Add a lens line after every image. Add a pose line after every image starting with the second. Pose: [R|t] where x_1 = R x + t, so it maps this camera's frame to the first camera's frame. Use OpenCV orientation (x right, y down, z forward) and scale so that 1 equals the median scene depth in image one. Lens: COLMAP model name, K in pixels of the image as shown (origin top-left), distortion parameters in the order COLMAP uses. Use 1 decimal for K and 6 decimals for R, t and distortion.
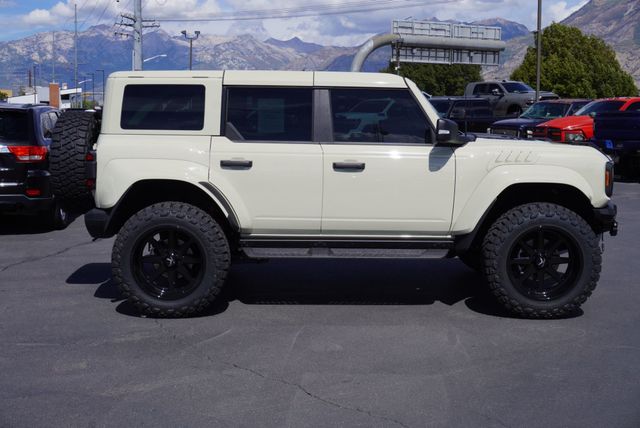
lens RADIAL K [[961.6, 0, 308.6], [0, 961.6, 231.4], [0, 0, 1]] dist [0.032372, 0.000000]
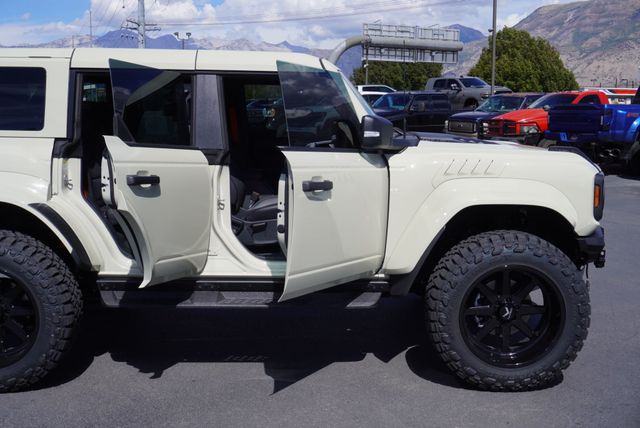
lens RADIAL K [[779.2, 0, 318.6], [0, 779.2, 215.9], [0, 0, 1]] dist [0.047832, 0.000000]
pose [[0.999844, -0.003116, 0.017381, 0.087955], [0.002814, 0.999844, 0.017421, -0.050802], [-0.017432, -0.017369, 0.999697, 0.407139]]
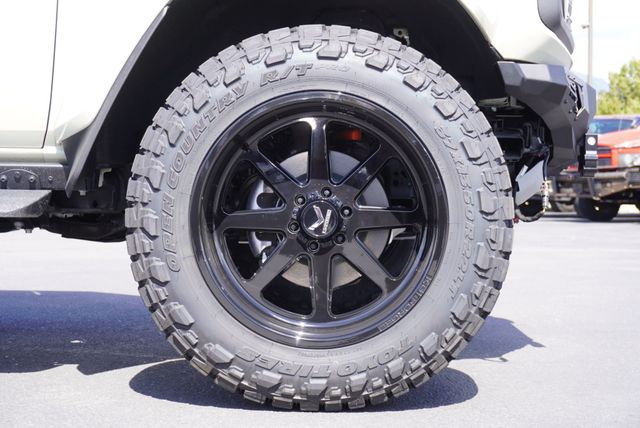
lens RADIAL K [[1176.5, 0, 321.5], [0, 1176.5, 212.0], [0, 0, 1]] dist [-0.021573, 0.000000]
pose [[0.999429, 0.006328, -0.033186, 0.249872], [-0.010327, 0.992505, -0.121766, 0.072819], [0.032167, 0.122040, 0.992004, 0.621046]]
